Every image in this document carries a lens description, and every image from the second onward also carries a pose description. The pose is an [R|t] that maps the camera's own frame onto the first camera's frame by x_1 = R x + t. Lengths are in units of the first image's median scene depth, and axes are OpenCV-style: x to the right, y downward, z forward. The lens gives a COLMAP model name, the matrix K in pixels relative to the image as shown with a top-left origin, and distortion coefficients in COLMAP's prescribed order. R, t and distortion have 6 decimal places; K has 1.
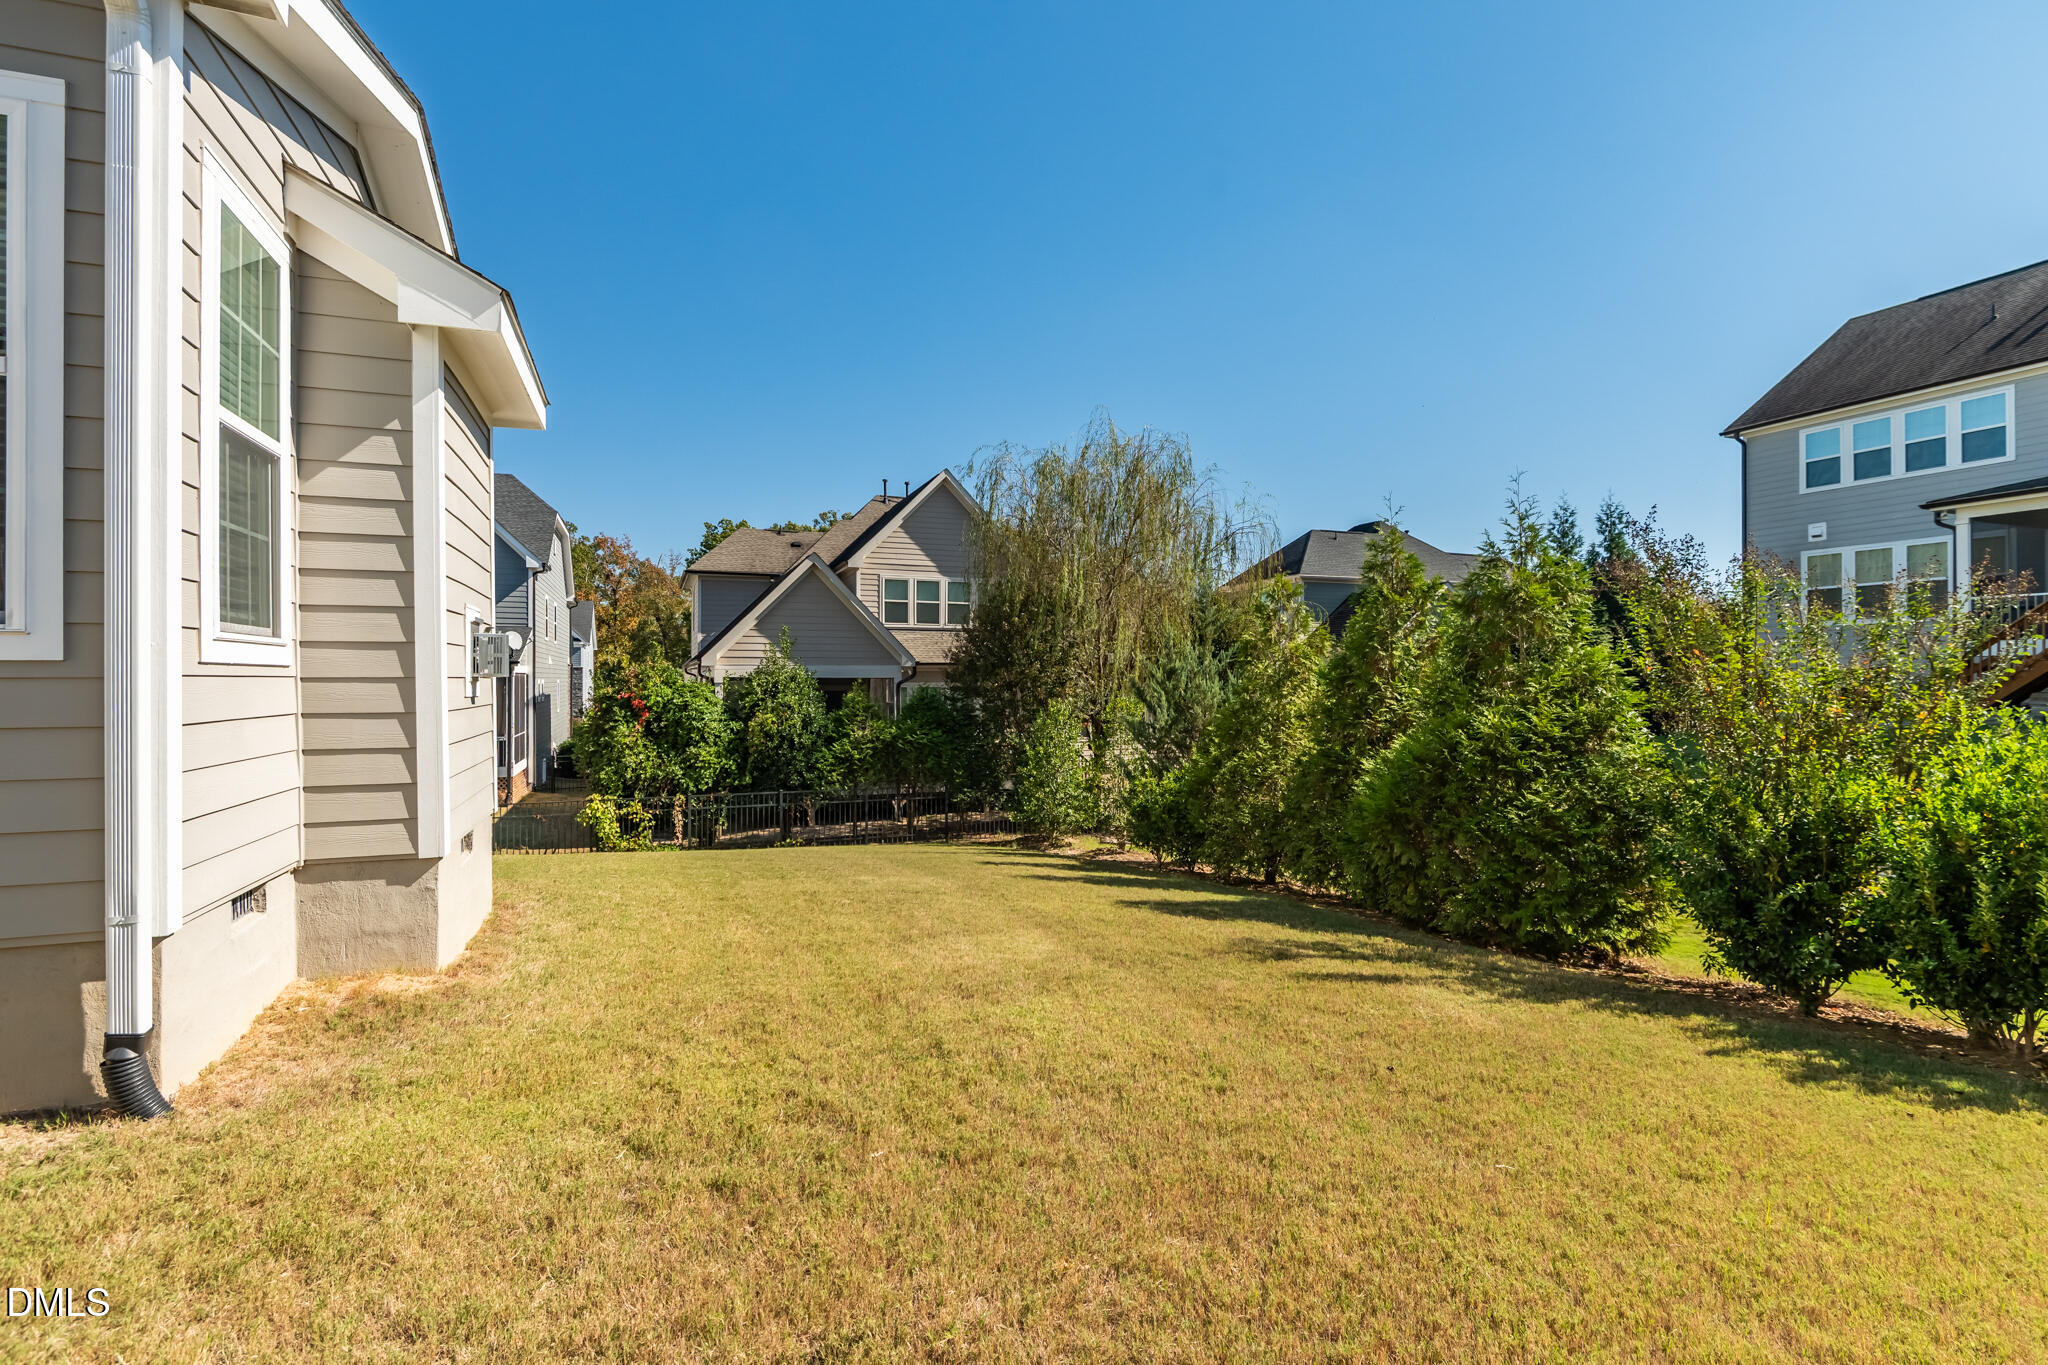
lens RADIAL K [[963.4, 0, 1024.0], [0, 963.4, 682.5], [0, 0, 1]] dist [-0.001747, -0.000492]
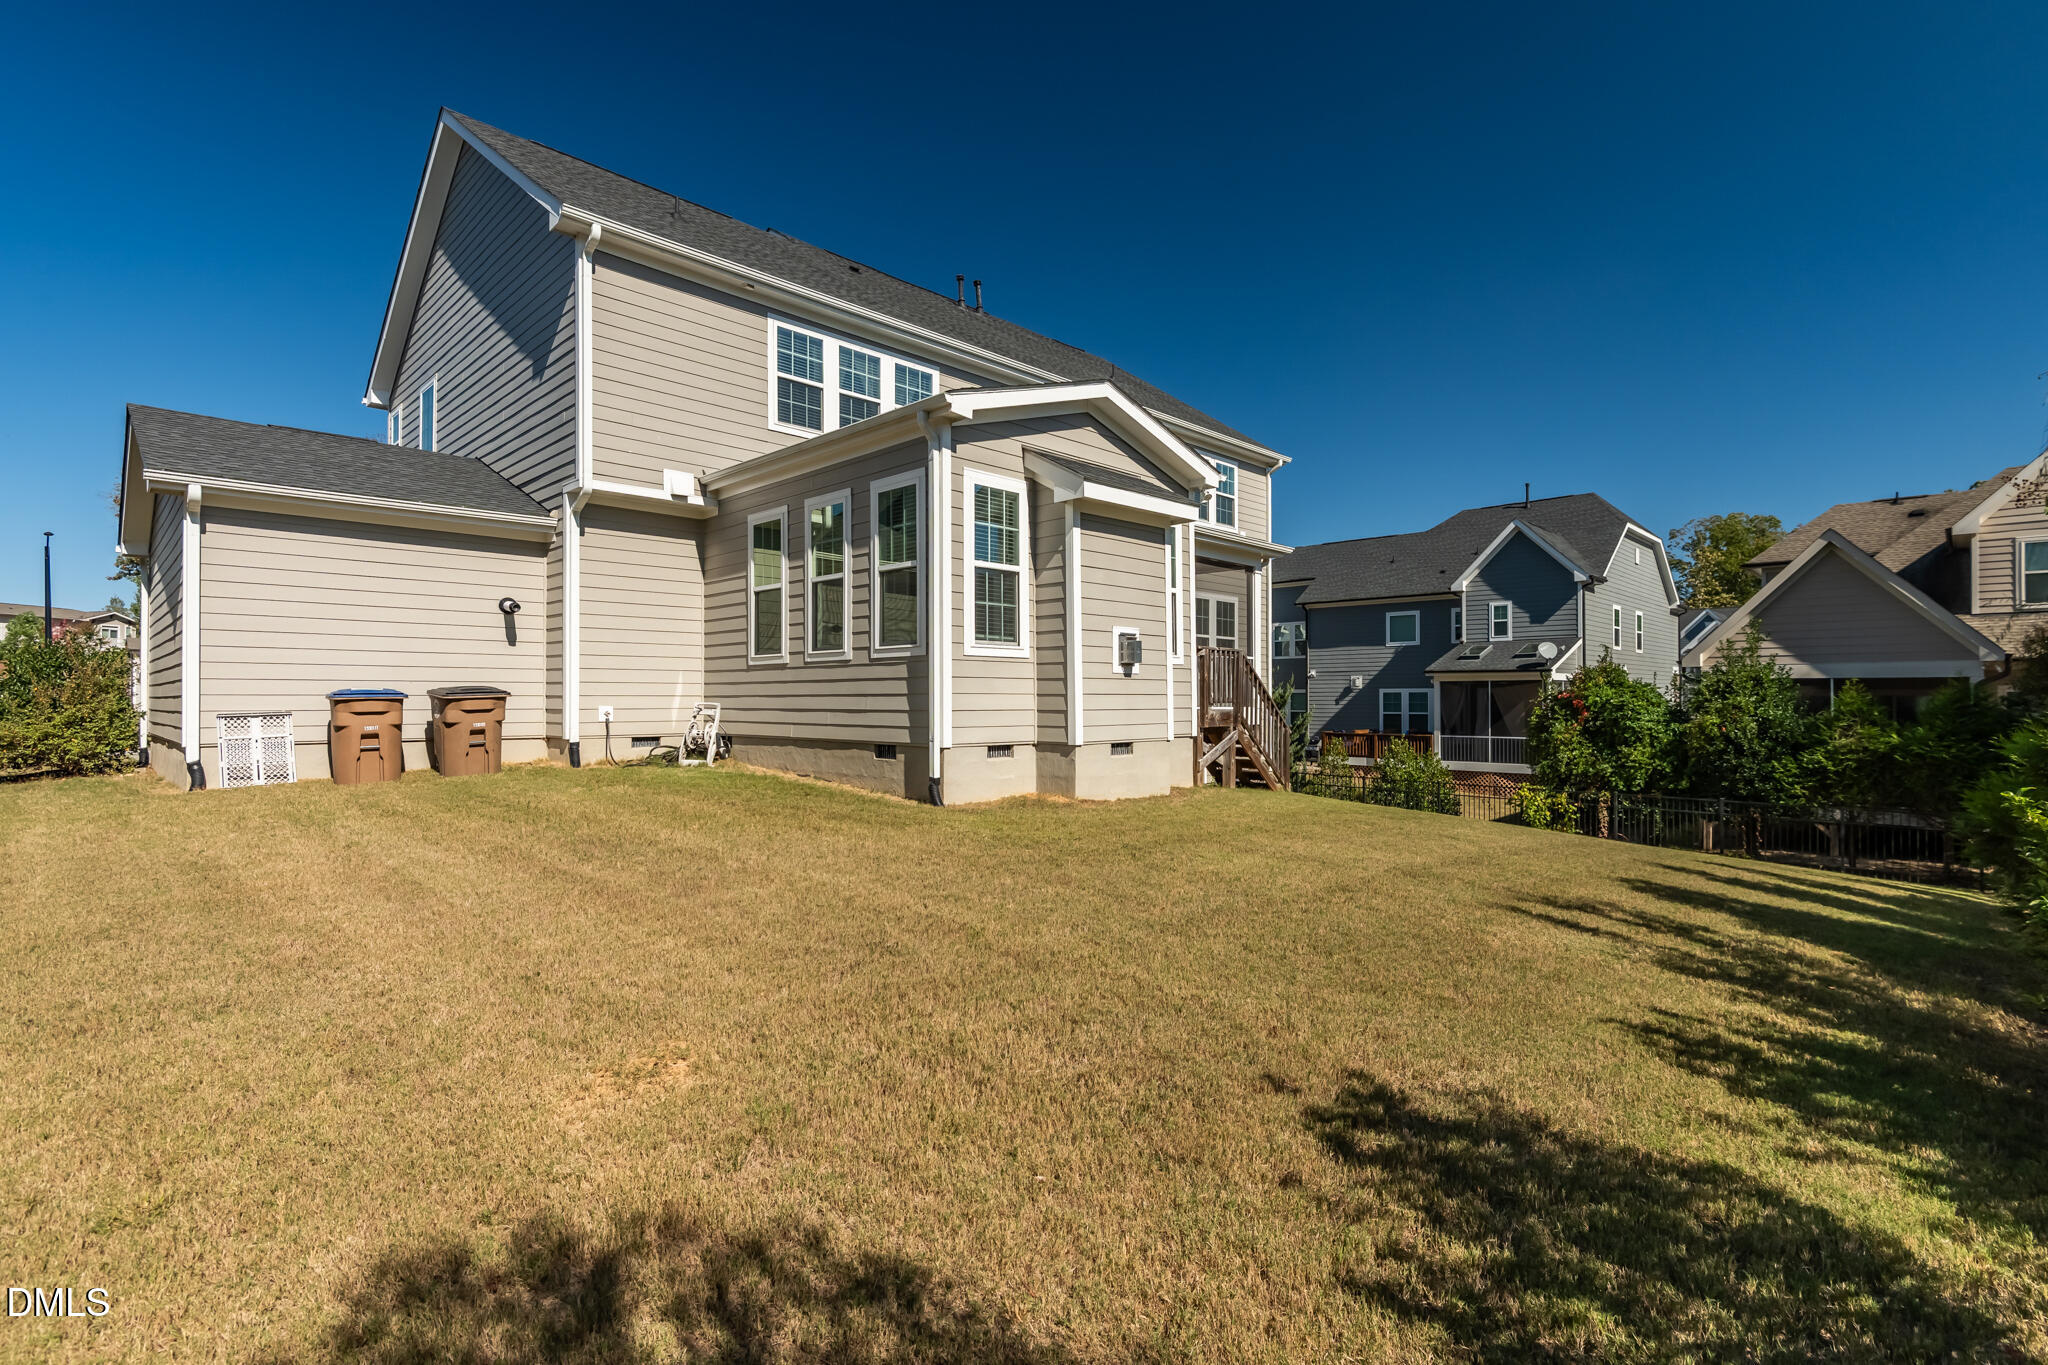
lens RADIAL K [[984.4, 0, 1020.5], [0, 984.4, 704.7], [0, 0, 1]] dist [0.034818, -0.000235]
pose [[0.388660, 0.006814, -0.921356, 0.376359], [-0.006270, 0.999969, 0.004751, 0.022290], [0.921360, 0.003930, 0.388691, 0.008906]]
